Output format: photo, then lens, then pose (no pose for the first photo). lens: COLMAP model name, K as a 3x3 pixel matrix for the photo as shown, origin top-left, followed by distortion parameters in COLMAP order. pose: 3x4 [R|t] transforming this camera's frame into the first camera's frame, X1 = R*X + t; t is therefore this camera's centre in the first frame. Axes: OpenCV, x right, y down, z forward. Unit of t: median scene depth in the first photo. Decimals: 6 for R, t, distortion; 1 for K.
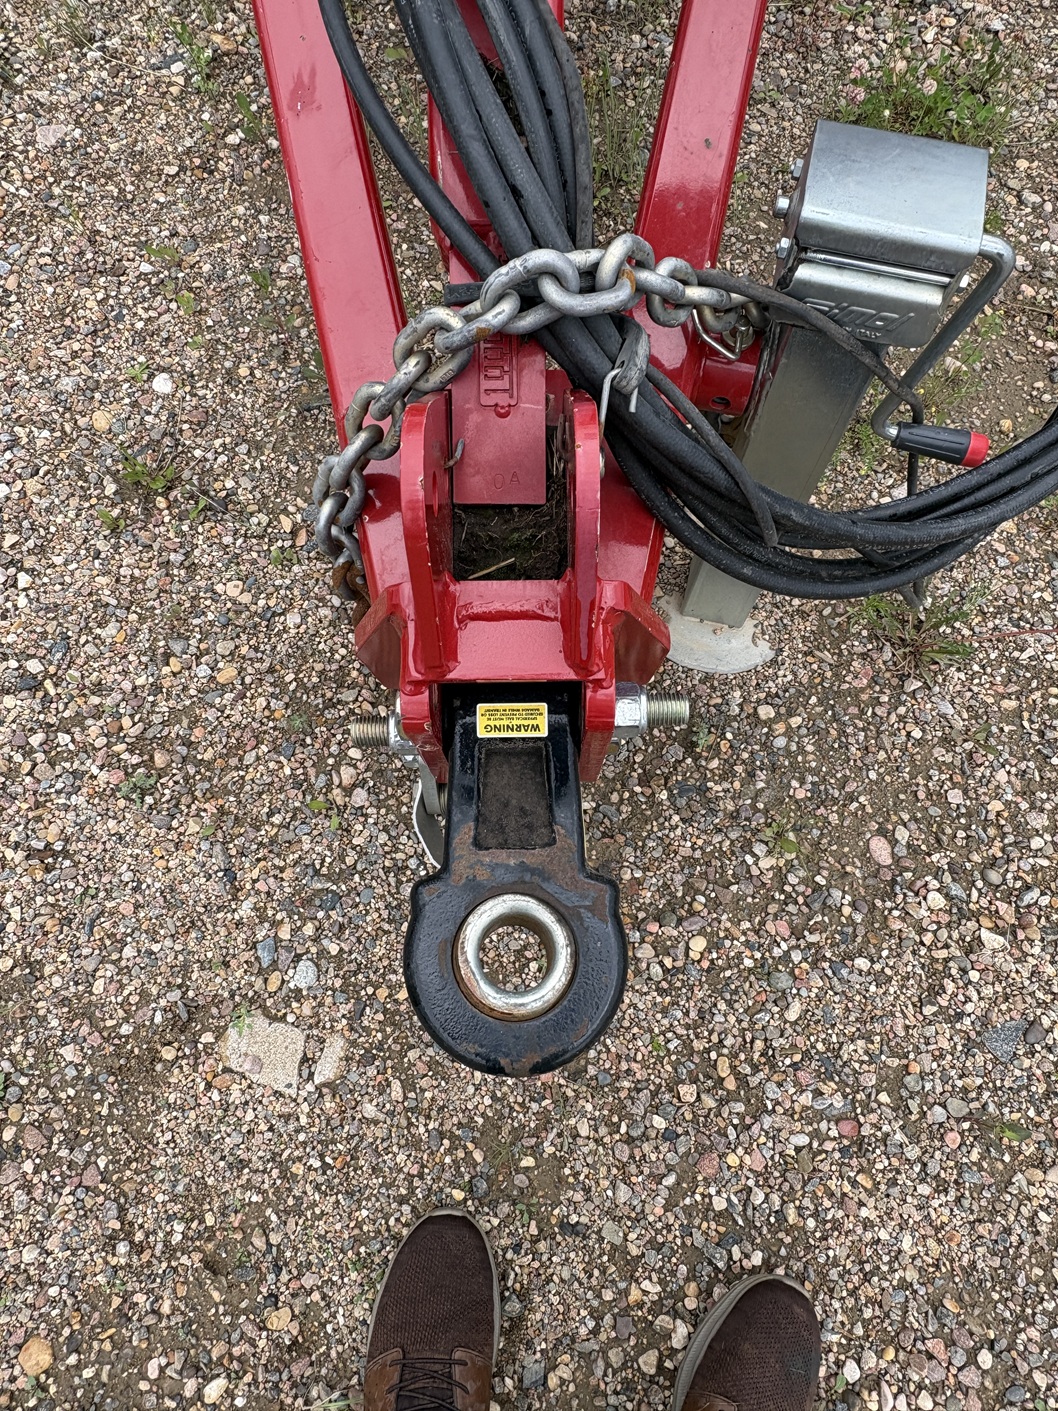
lens RADIAL K [[906.8, 0, 529.0], [0, 906.8, 705.5], [0, 0, 1]] dist [-0.001565, 0.001756]
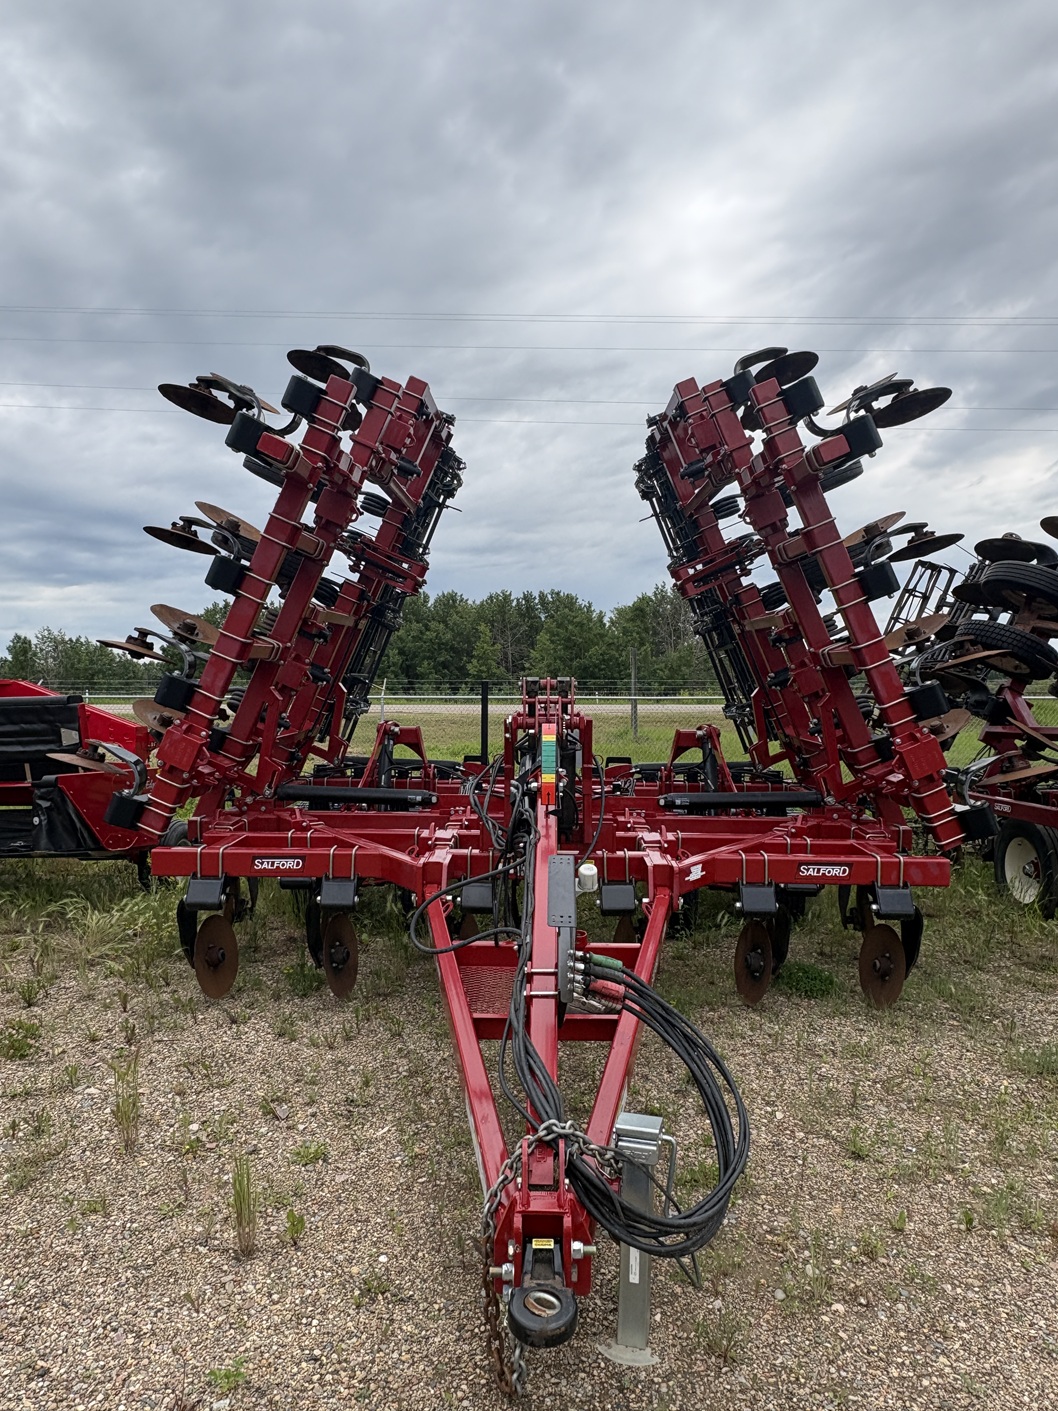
lens RADIAL K [[911.0, 0, 529.0], [0, 911.0, 705.5], [0, 0, 1]] dist [0.006622, 0.003355]
pose [[0.999509, 0.012432, -0.028773, 0.002495], [-0.031277, 0.335551, -0.941503, 1.487317], [-0.002050, 0.941940, 0.335775, -1.193146]]
